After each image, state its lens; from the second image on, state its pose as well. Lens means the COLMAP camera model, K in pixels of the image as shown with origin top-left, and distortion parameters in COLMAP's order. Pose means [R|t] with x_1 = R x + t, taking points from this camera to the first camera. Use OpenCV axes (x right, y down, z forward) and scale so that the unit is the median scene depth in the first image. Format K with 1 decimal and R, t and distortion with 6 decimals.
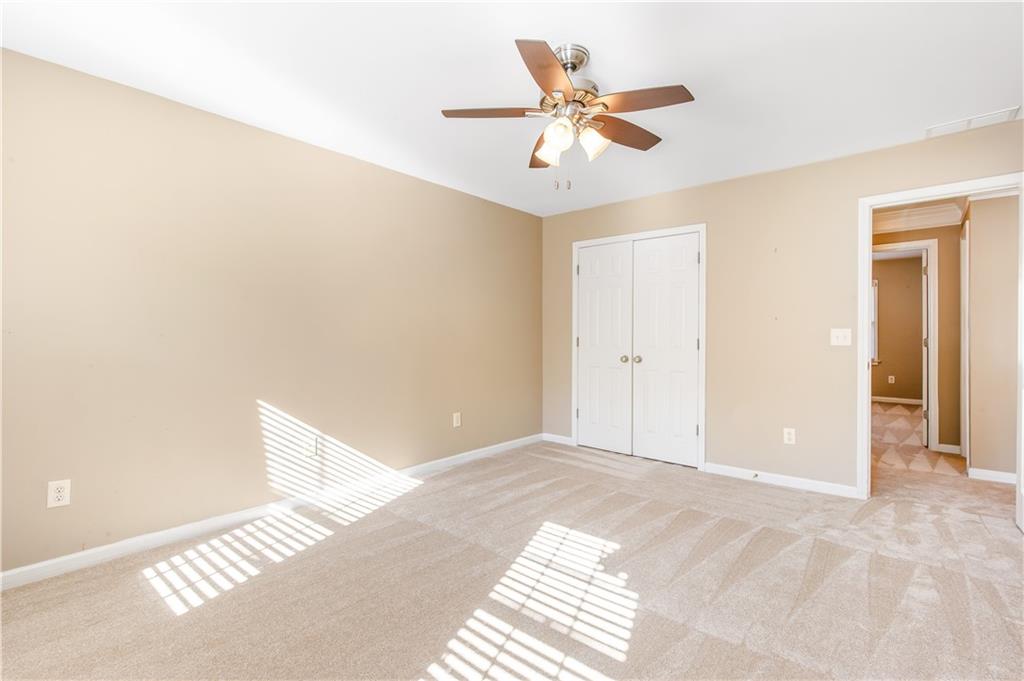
lens RADIAL K [[468.0, 0, 512.0], [0, 468.0, 340.5], [0, 0, 1]] dist [0.001078, 0.000138]
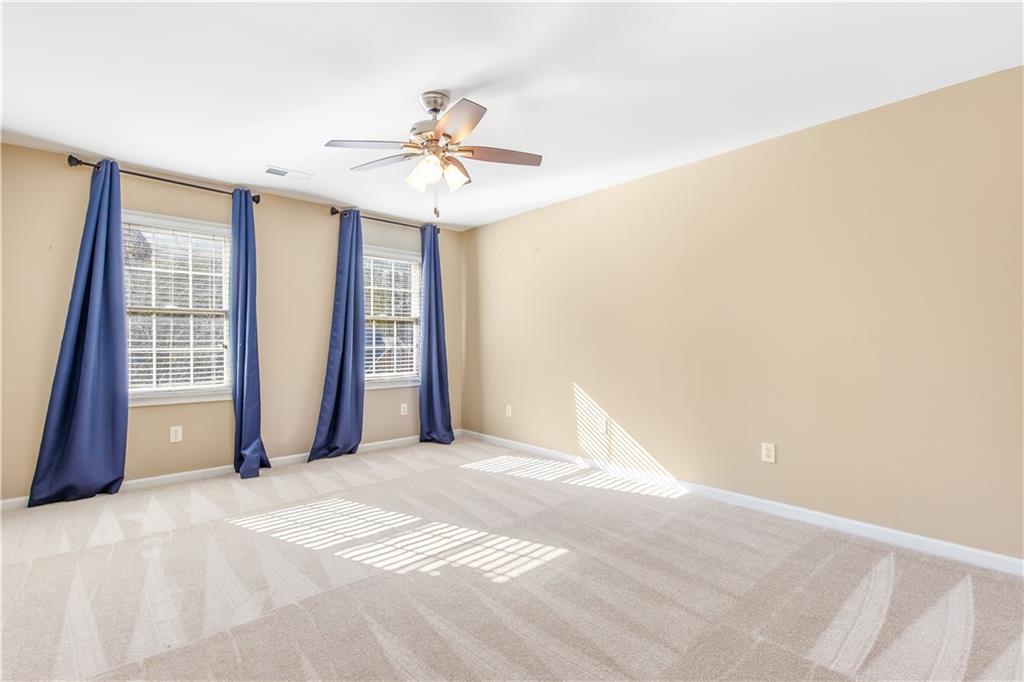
lens RADIAL K [[468.0, 0, 512.0], [0, 468.0, 341.0], [0, 0, 1]] dist [0.001078, 0.000138]
pose [[-0.114636, 0.002213, -0.993405, 0.964804], [-0.002629, 0.999993, 0.002531, -0.007541], [0.993404, 0.002902, -0.114630, 1.001342]]
